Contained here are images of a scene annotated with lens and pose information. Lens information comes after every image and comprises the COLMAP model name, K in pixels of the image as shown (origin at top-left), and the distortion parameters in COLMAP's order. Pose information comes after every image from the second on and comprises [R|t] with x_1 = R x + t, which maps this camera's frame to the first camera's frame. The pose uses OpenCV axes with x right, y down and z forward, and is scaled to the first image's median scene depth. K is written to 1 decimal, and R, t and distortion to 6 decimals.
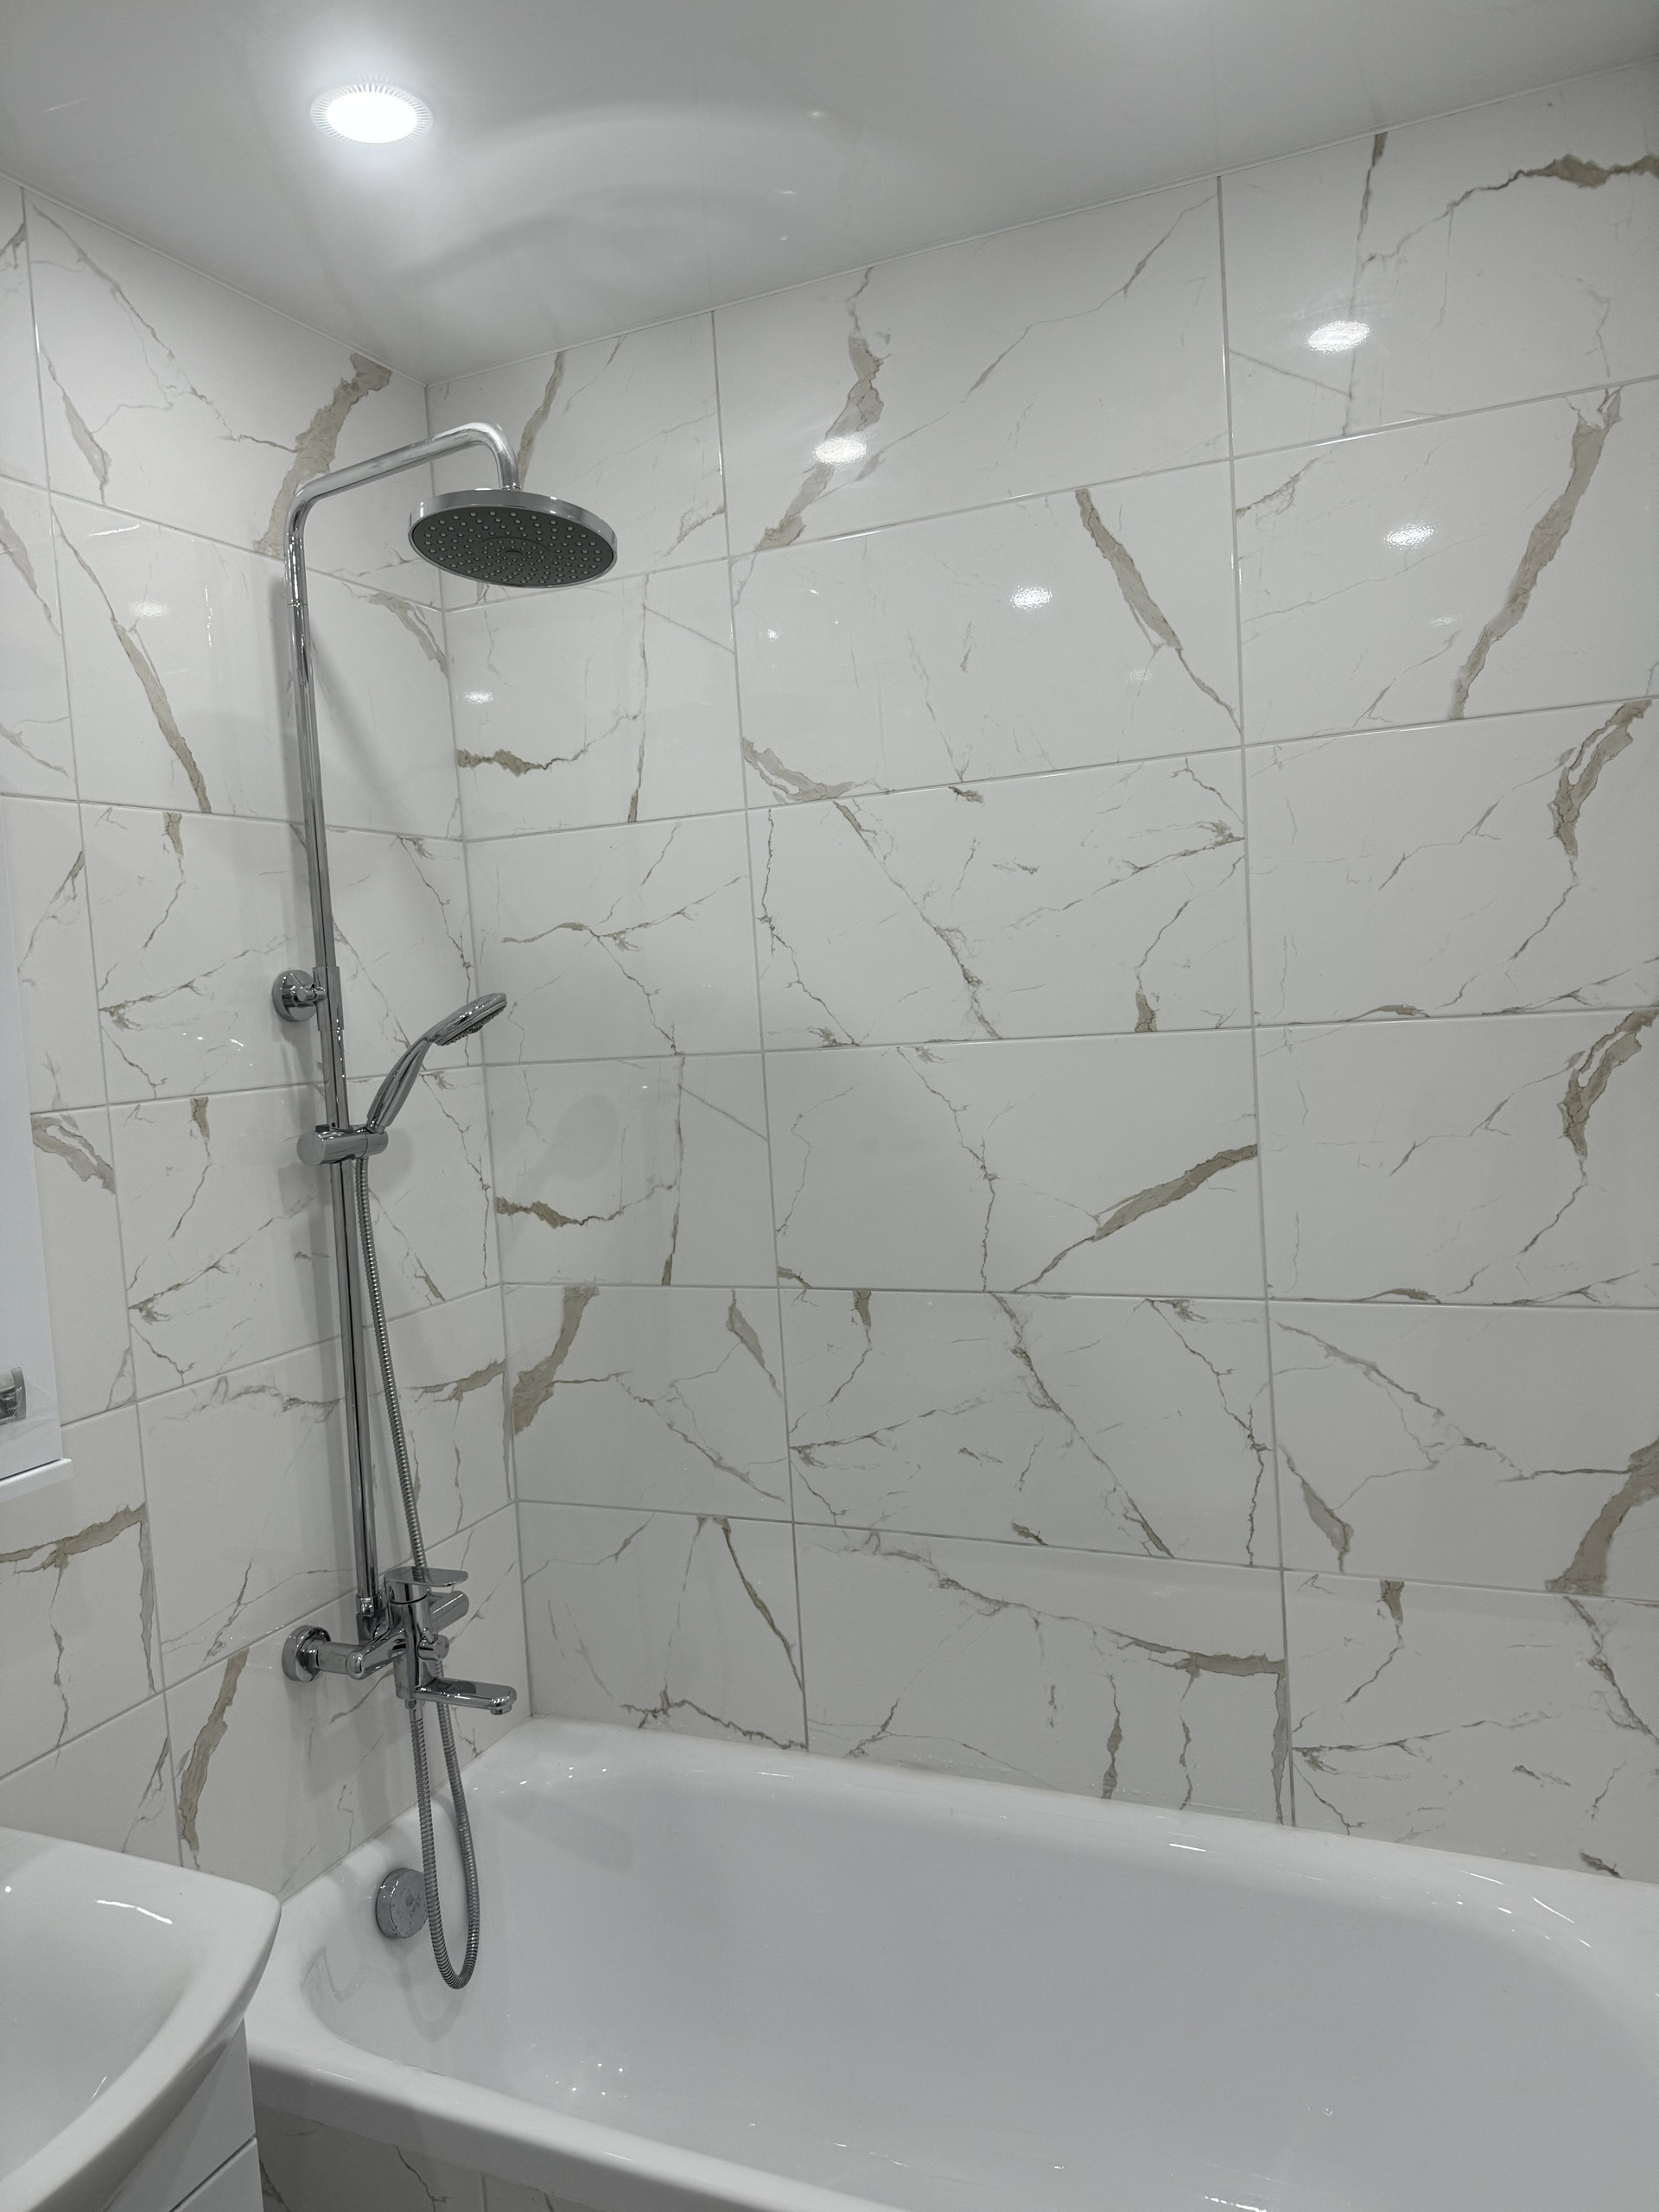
lens RADIAL K [[1511.1, 0, 807.0], [0, 1511.1, 1106.8], [0, 0, 1]] dist [0.186654, -0.320901]
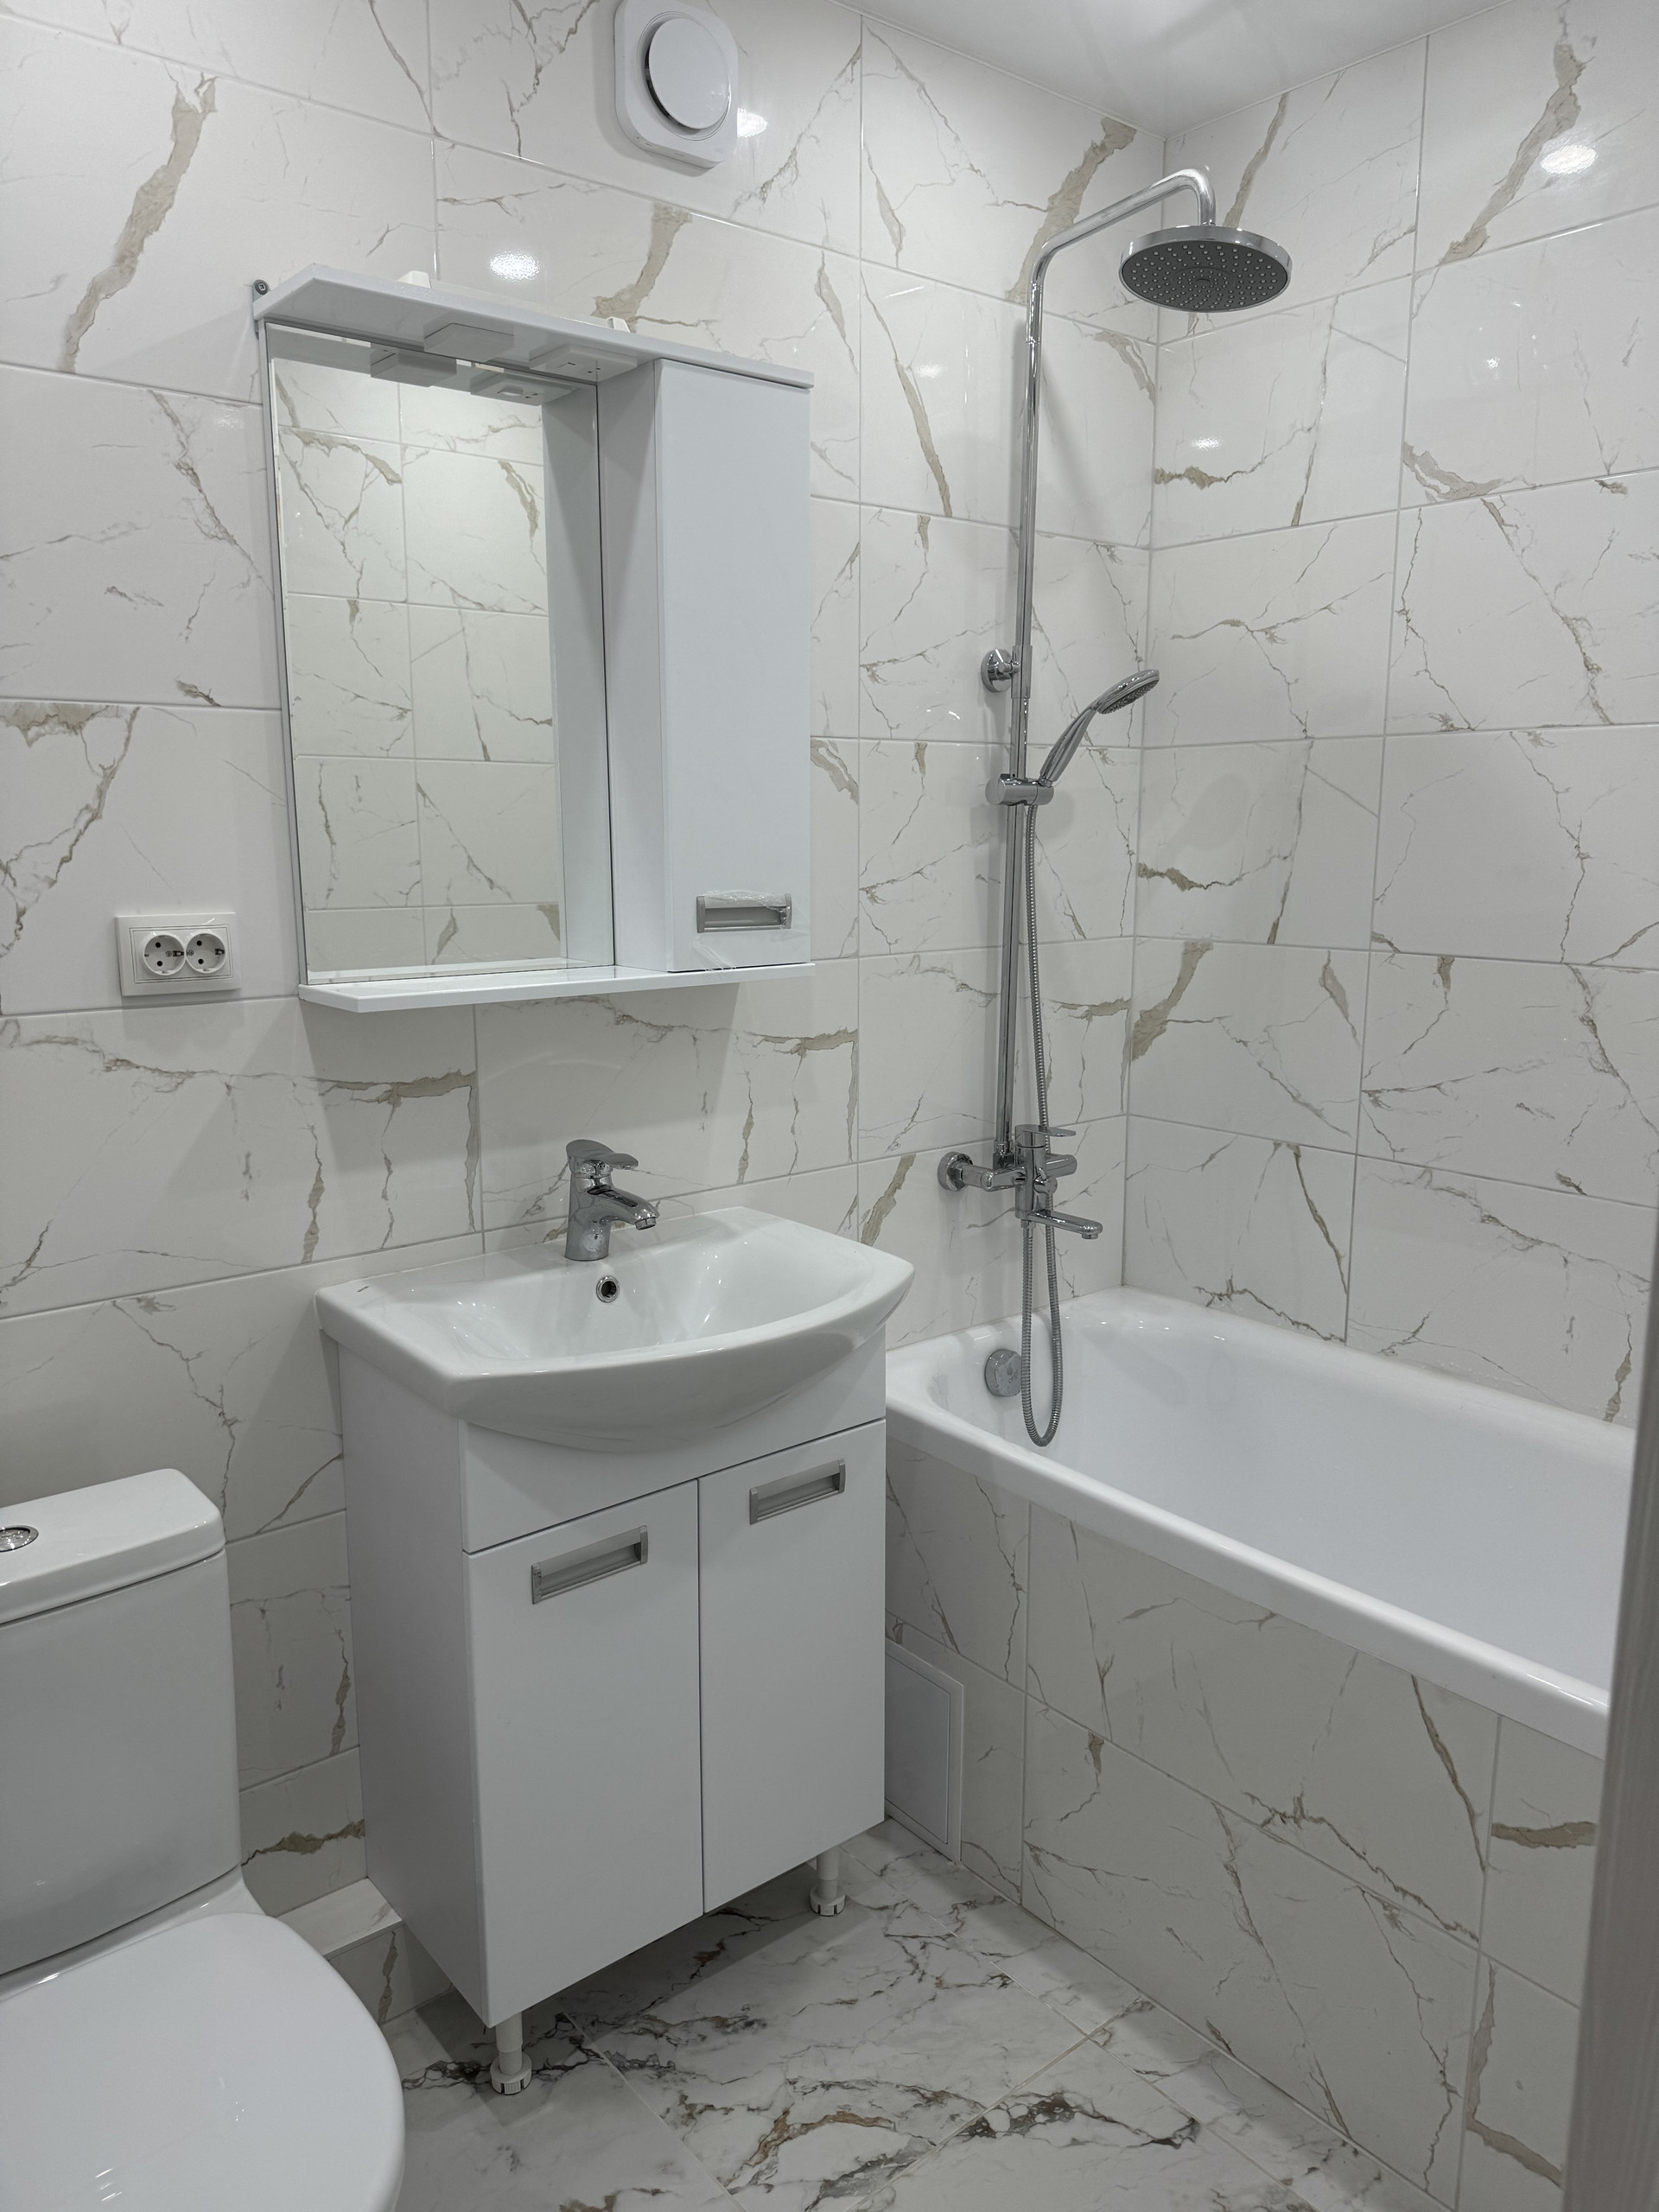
lens RADIAL K [[1568.0, 0, 829.5], [0, 1568.0, 1106.0], [0, 0, 1]] dist [0.013399, 0.007095]
pose [[0.905444, 0.139676, -0.400826, 0.107530], [-0.089949, 0.986000, 0.140404, 0.111033], [0.414825, -0.091074, 0.905332, -0.252725]]
